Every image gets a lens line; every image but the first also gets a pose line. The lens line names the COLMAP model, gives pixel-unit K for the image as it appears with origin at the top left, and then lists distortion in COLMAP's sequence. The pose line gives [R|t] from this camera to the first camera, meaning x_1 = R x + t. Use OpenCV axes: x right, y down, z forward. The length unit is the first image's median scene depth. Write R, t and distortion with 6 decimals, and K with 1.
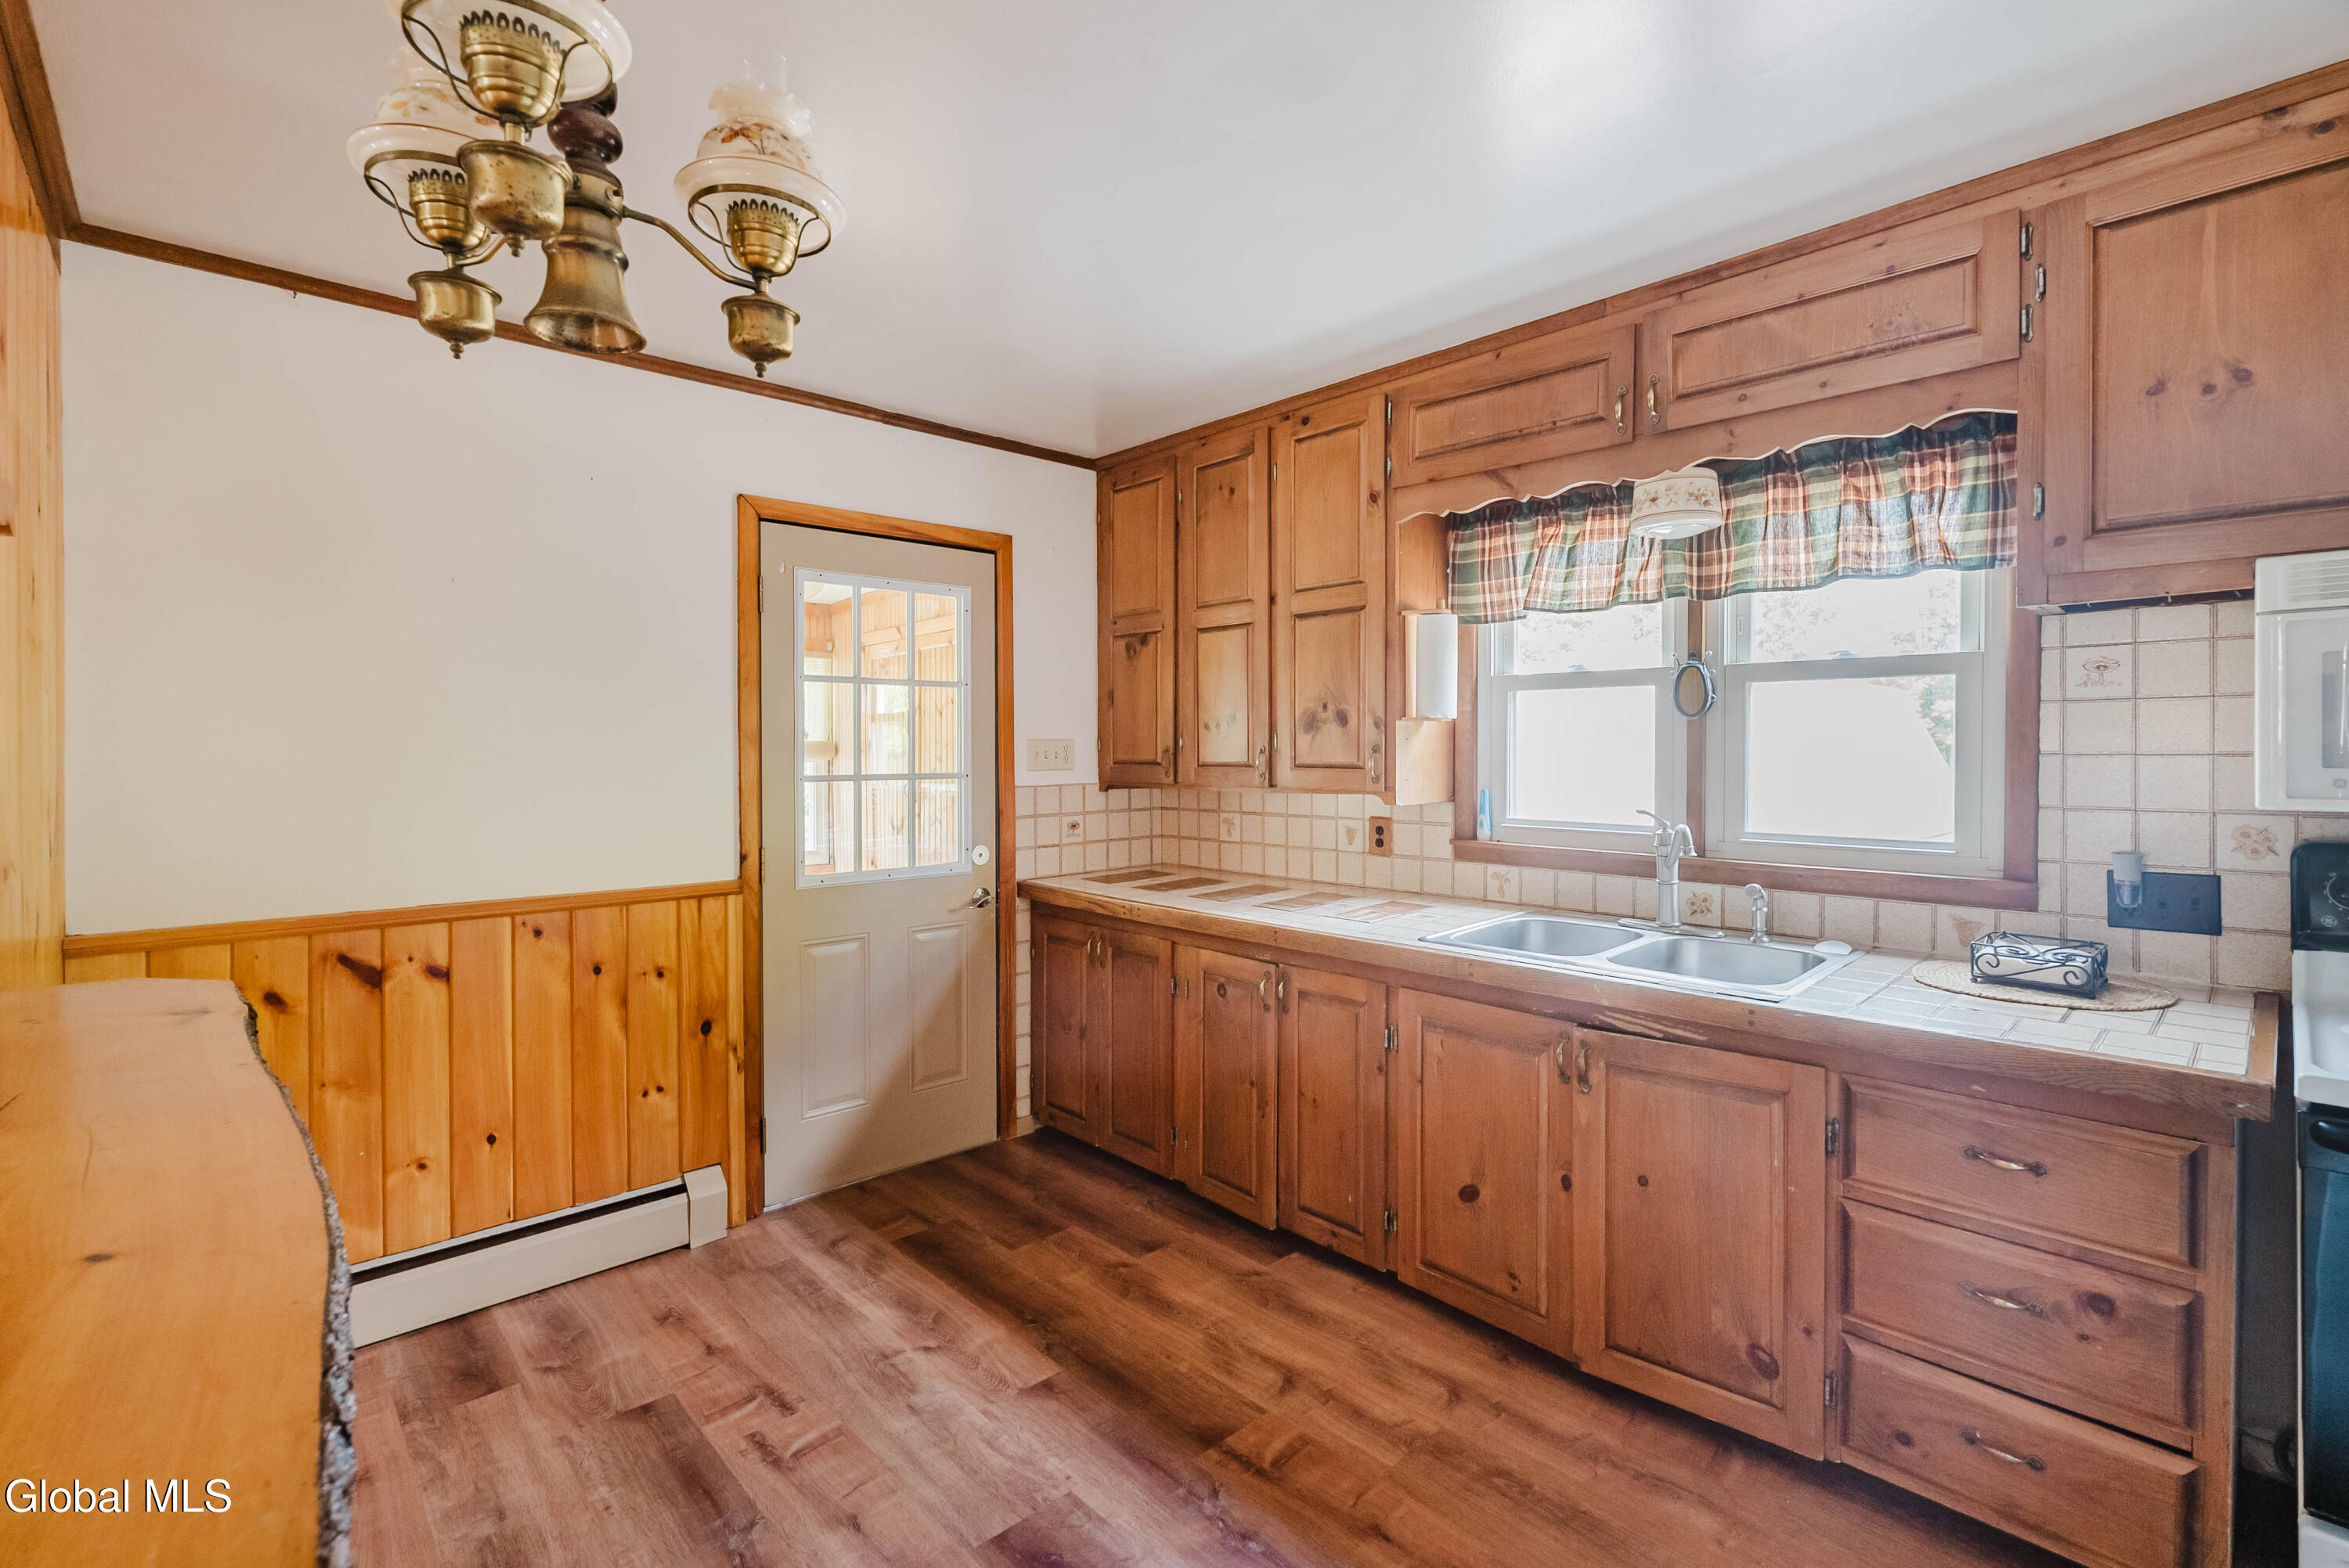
lens RADIAL K [[1059.1, 0, 1177.7], [0, 1059.1, 769.0], [0, 0, 1]] dist [-0.001828, 0.000362]
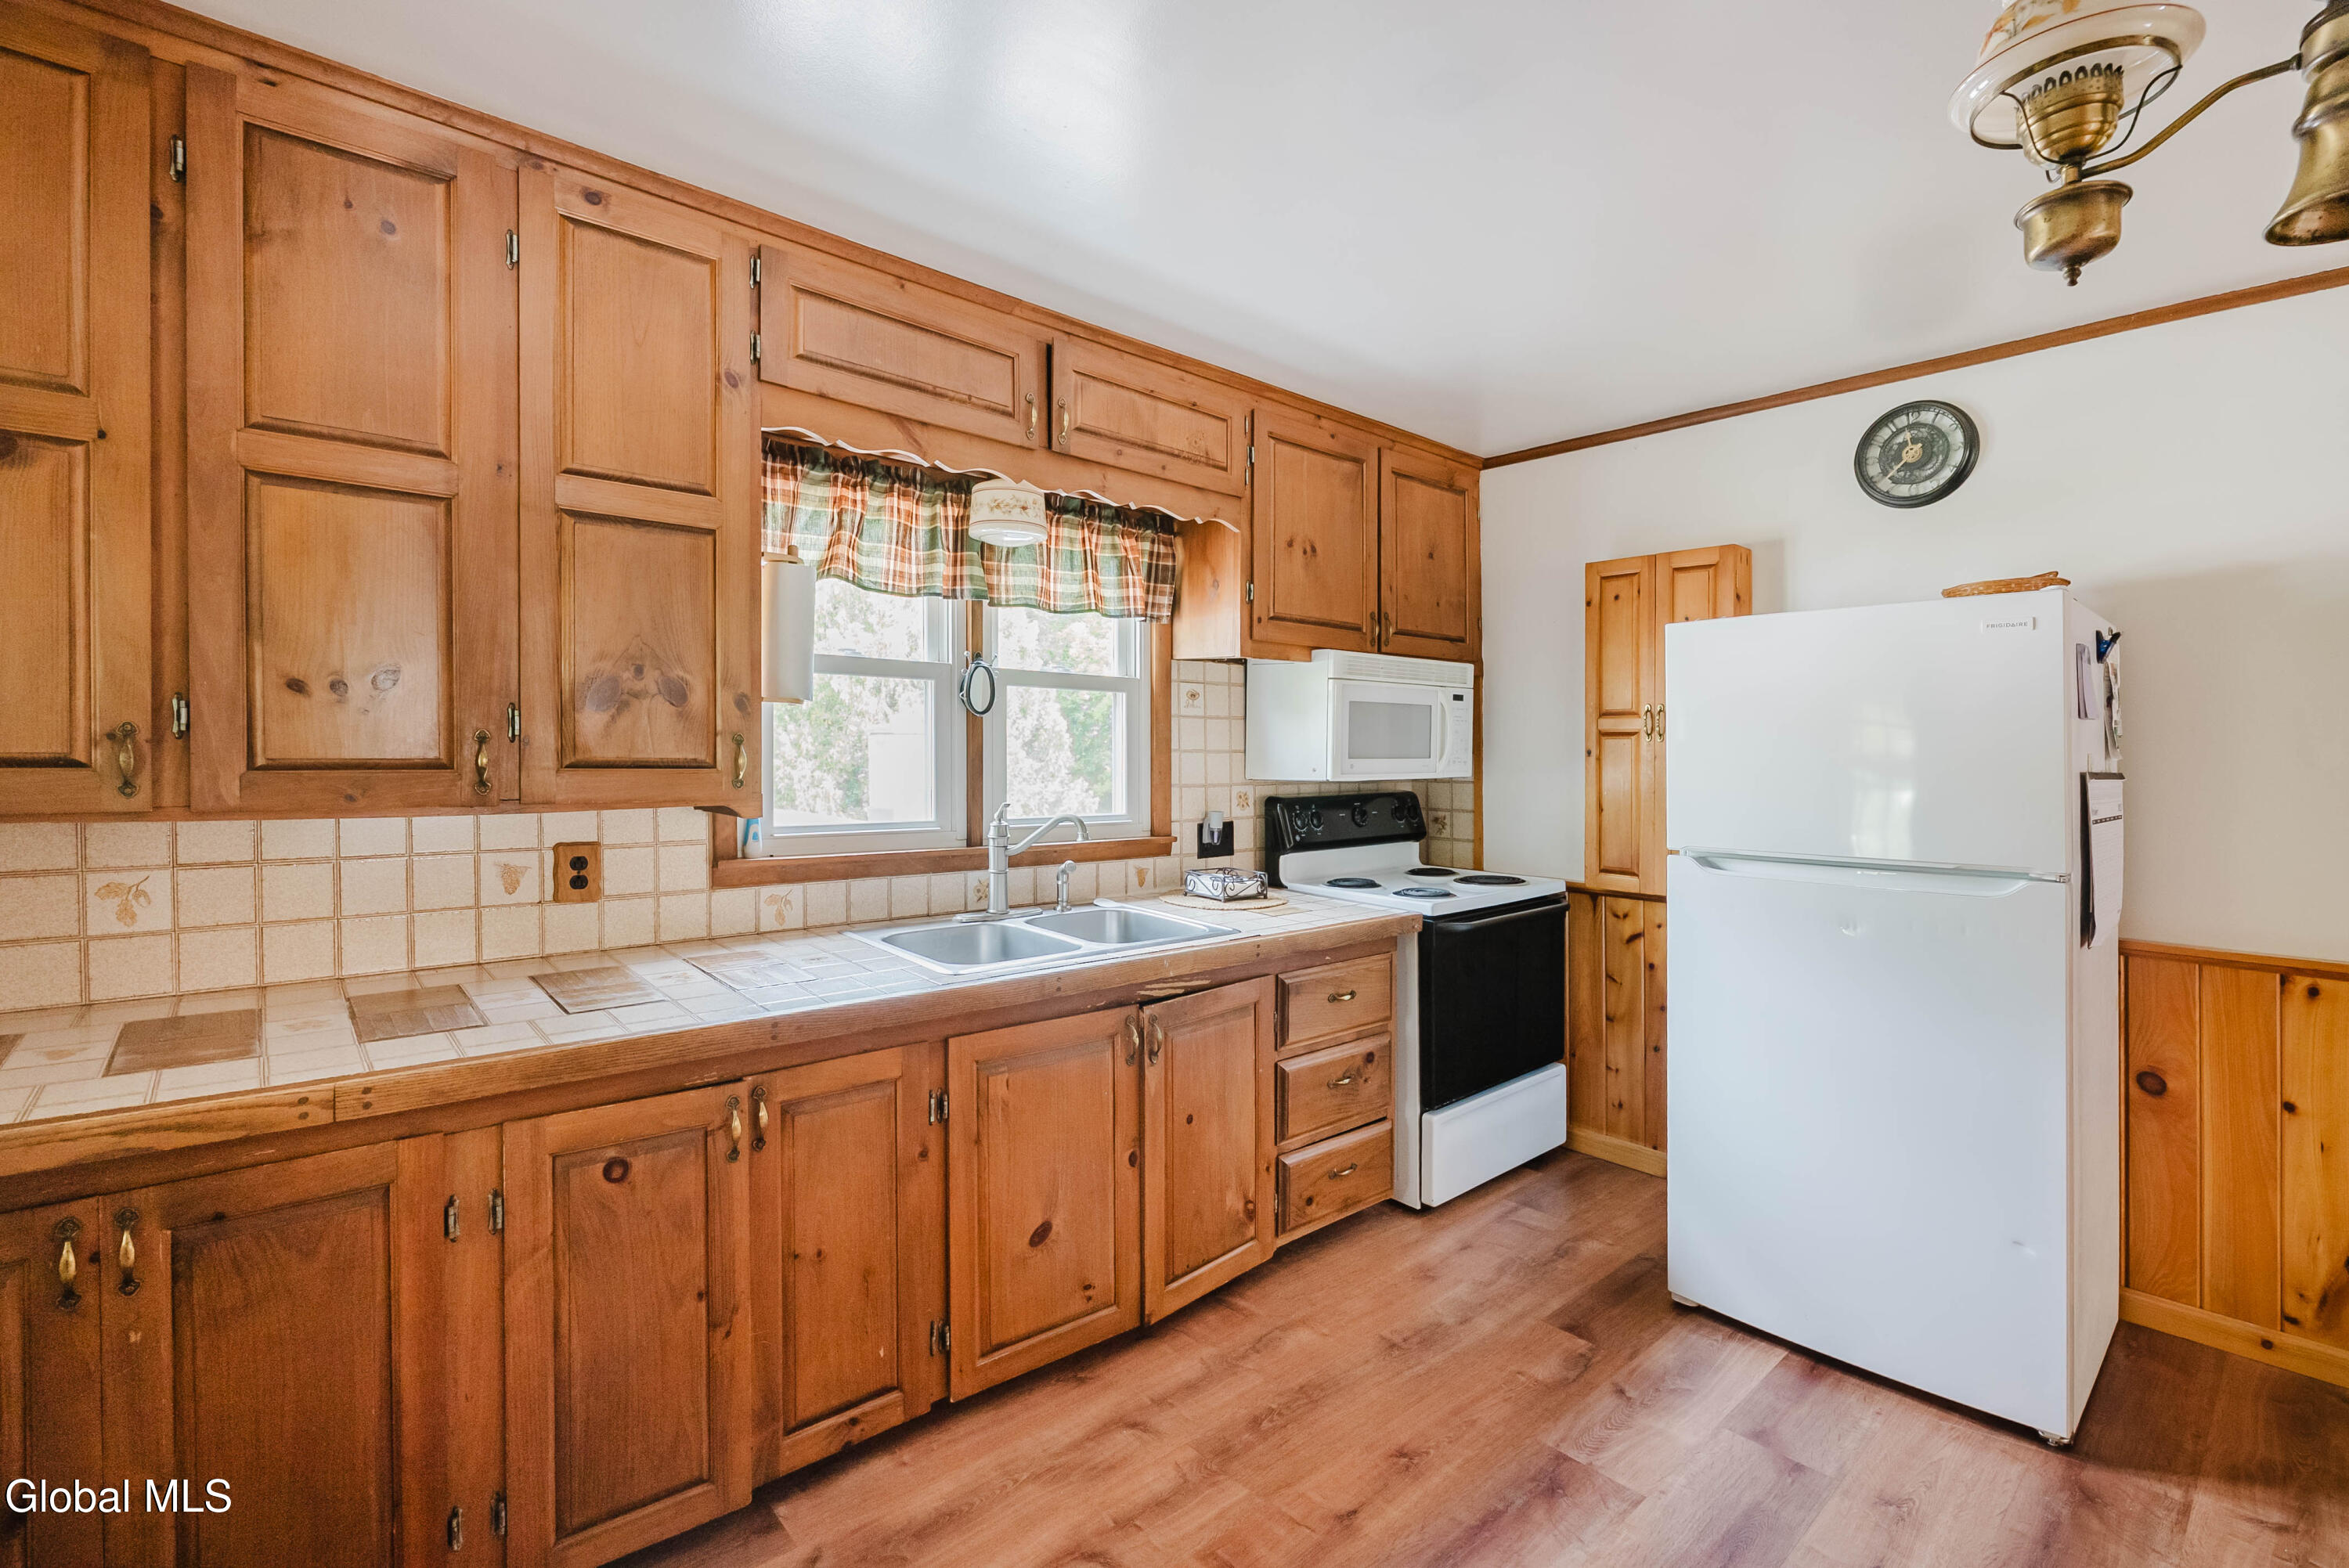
lens RADIAL K [[1060.8, 0, 1172.1], [0, 1060.8, 754.1], [0, 0, 1]] dist [-0.007959, 0.000958]
pose [[0.024580, -0.002172, 0.999696, -0.592115], [0.006624, 0.999976, 0.002010, -0.010459], [-0.999676, 0.006573, 0.024594, 0.813931]]
